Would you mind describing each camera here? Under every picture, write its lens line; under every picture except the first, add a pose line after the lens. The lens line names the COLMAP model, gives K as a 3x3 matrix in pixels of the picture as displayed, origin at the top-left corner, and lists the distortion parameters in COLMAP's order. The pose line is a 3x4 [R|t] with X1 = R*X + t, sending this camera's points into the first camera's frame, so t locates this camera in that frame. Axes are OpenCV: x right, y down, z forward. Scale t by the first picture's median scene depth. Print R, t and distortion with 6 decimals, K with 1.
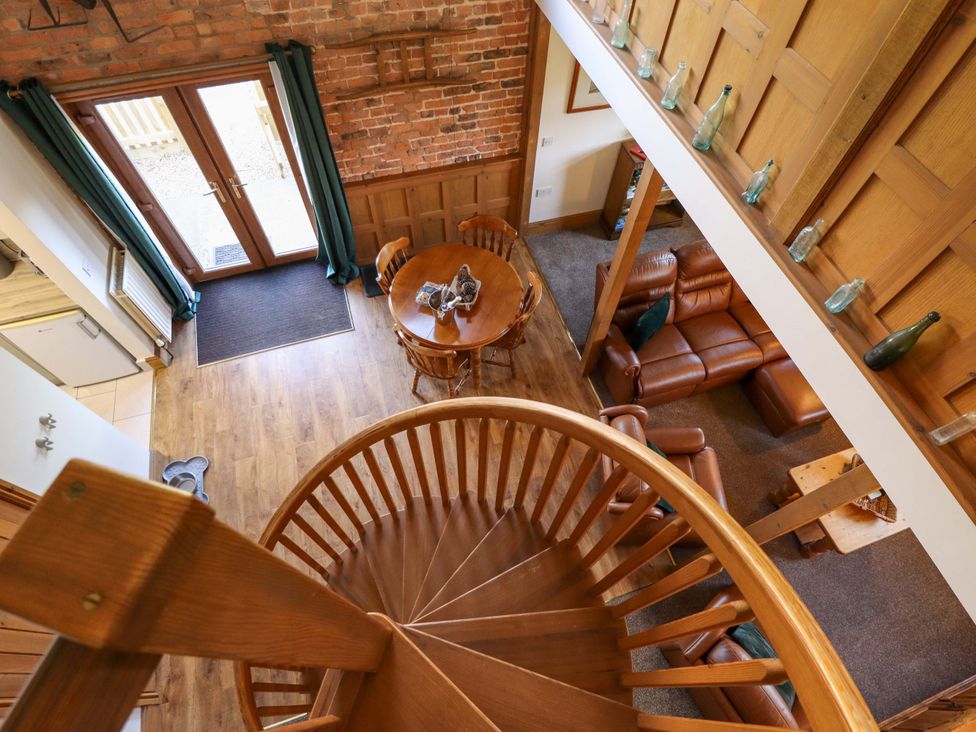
lens RADIAL K [[507.7, 0, 499.9], [0, 507.7, 361.5], [0, 0, 1]] dist [0.001917, -0.014475]
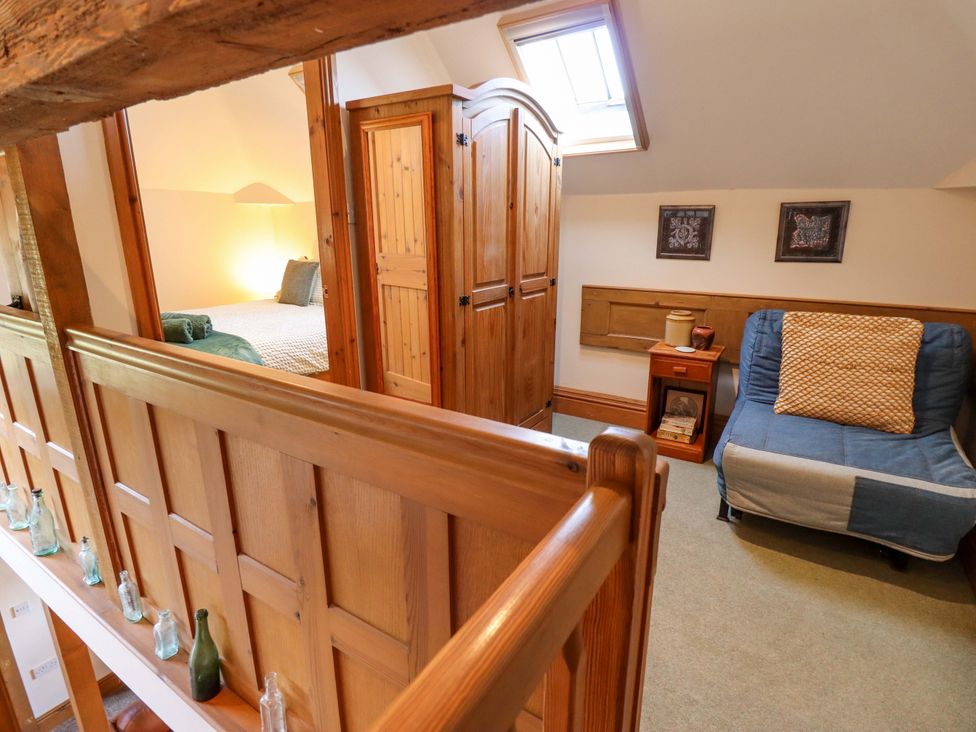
lens RADIAL K [[507.7, 0, 499.9], [0, 507.7, 361.5], [0, 0, 1]] dist [0.001917, -0.014475]
pose [[0.754623, -0.204252, 0.623559, 0.295584], [0.570369, 0.673993, -0.469480, 0.131376], [-0.324382, 0.709939, 0.625110, -0.038230]]
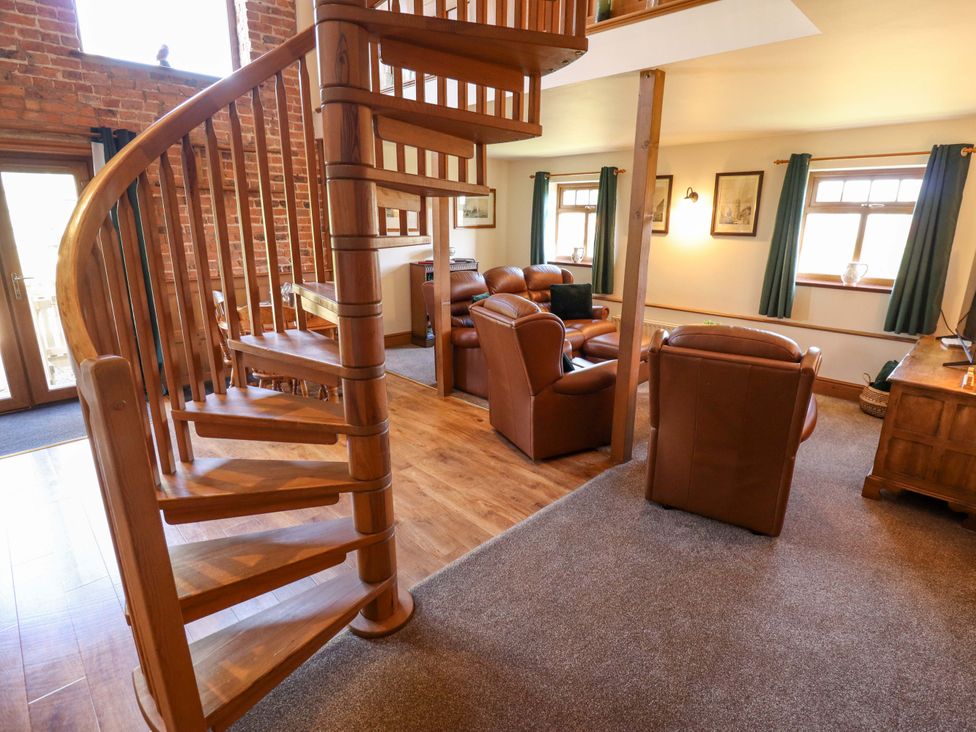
lens RADIAL K [[514.7, 0, 500.3], [0, 514.7, 361.6], [0, 0, 1]] dist [0.000220, -0.010089]
pose [[0.885692, -0.151089, 0.439000, -0.189528], [0.406614, 0.708822, -0.576399, 0.681870], [-0.224086, 0.689016, 0.689233, 0.288871]]
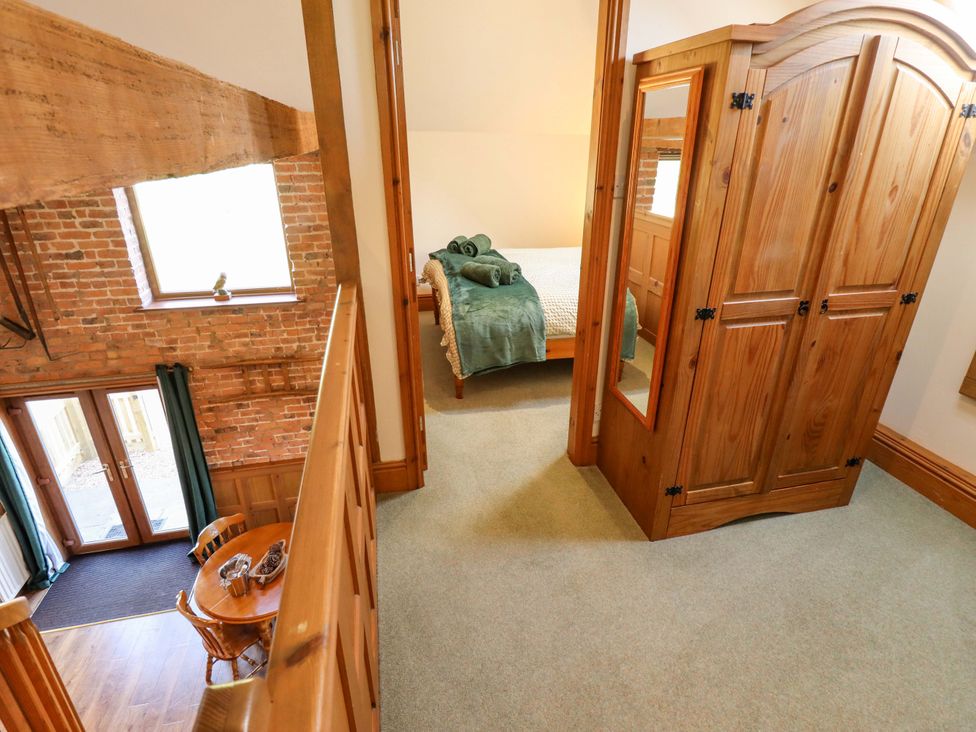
lens RADIAL K [[507.7, 0, 499.9], [0, 507.7, 361.5], [0, 0, 1]] dist [0.001917, -0.014475]
pose [[0.997172, 0.001420, -0.075135, 0.482113], [-0.044036, 0.821216, -0.568916, 0.093250], [0.060894, 0.570616, 0.818956, -0.069757]]
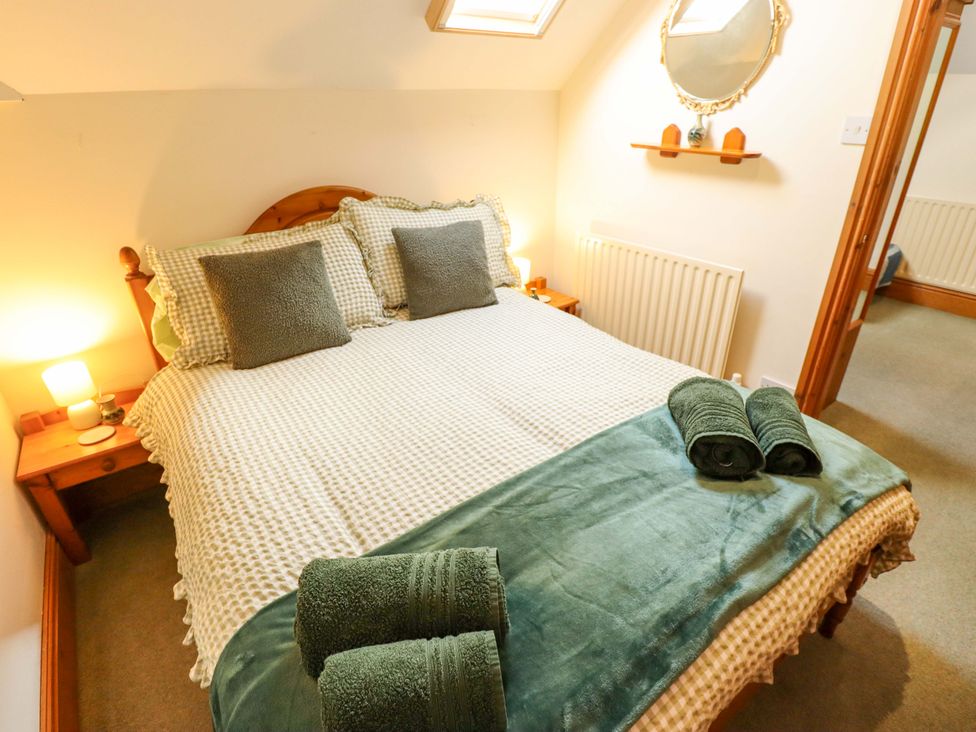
lens RADIAL K [[507.7, 0, 499.9], [0, 507.7, 361.5], [0, 0, 1]] dist [0.001917, -0.014475]
pose [[-0.342671, -0.460313, 0.818956, 0.218169], [0.797287, 0.318588, 0.512674, -0.788325], [-0.496900, 0.828622, 0.257831, 0.483932]]
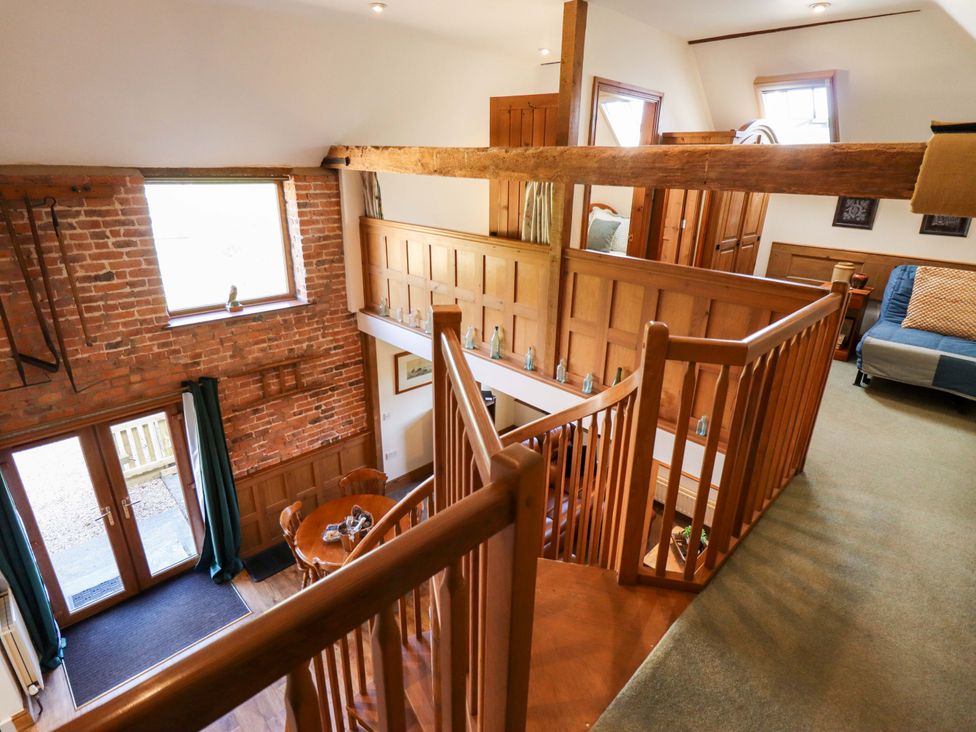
lens RADIAL K [[507.7, 0, 499.9], [0, 507.7, 361.5], [0, 0, 1]] dist [0.001917, -0.014475]
pose [[0.886107, -0.178995, 0.427522, -0.228949], [0.397529, 0.767772, -0.502490, 0.312958], [-0.238296, 0.615212, 0.751484, -0.240355]]
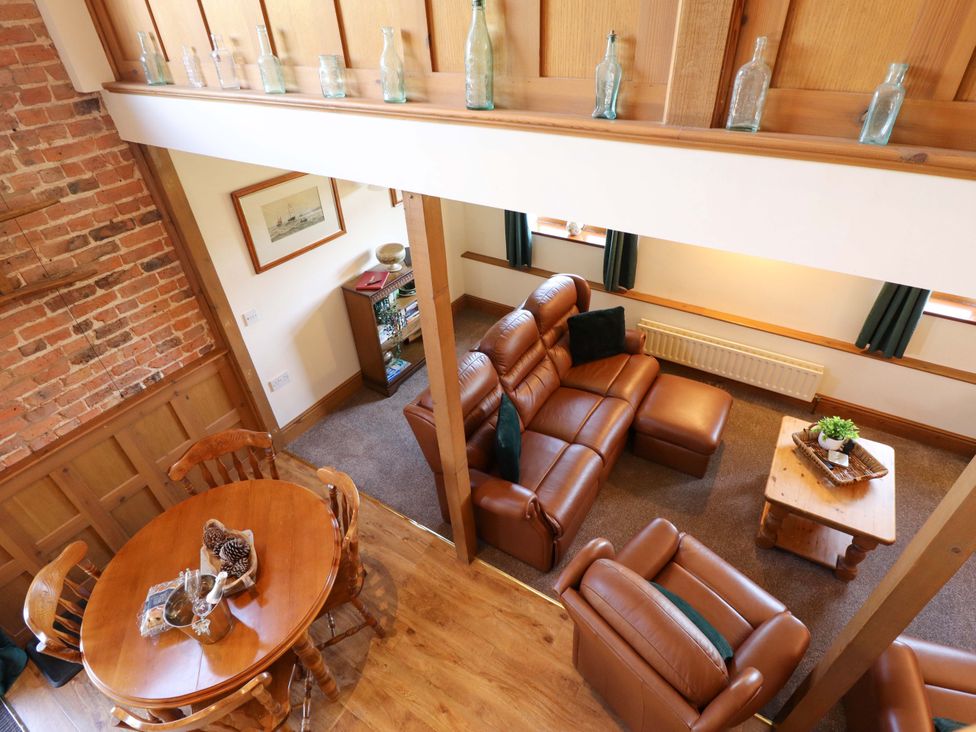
lens RADIAL K [[507.7, 0, 499.9], [0, 507.7, 361.5], [0, 0, 1]] dist [0.001917, -0.014475]
pose [[0.758765, -0.437931, 0.482174, -0.016360], [0.584976, 0.783735, -0.208716, -0.018727], [-0.286494, 0.440427, 0.850850, 0.340538]]
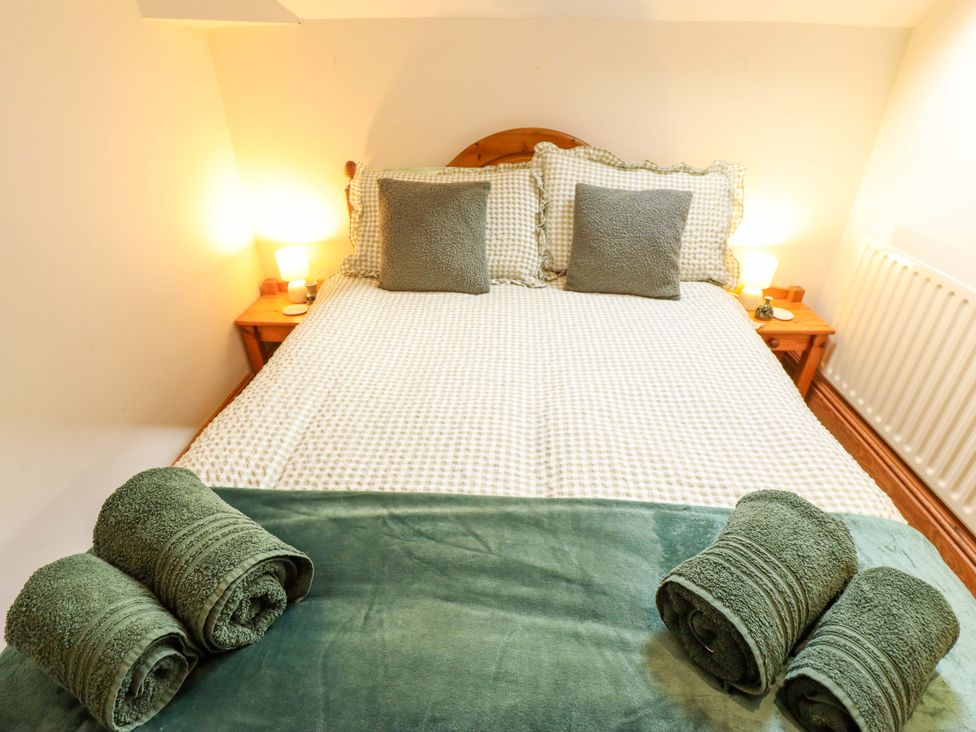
lens RADIAL K [[507.7, 0, 499.9], [0, 507.7, 361.5], [0, 0, 1]] dist [0.001917, -0.014475]
pose [[0.322065, -0.518821, 0.791896, 0.276329], [0.806634, 0.588263, 0.057350, -0.642517], [-0.495597, 0.620300, 0.607957, 0.416440]]
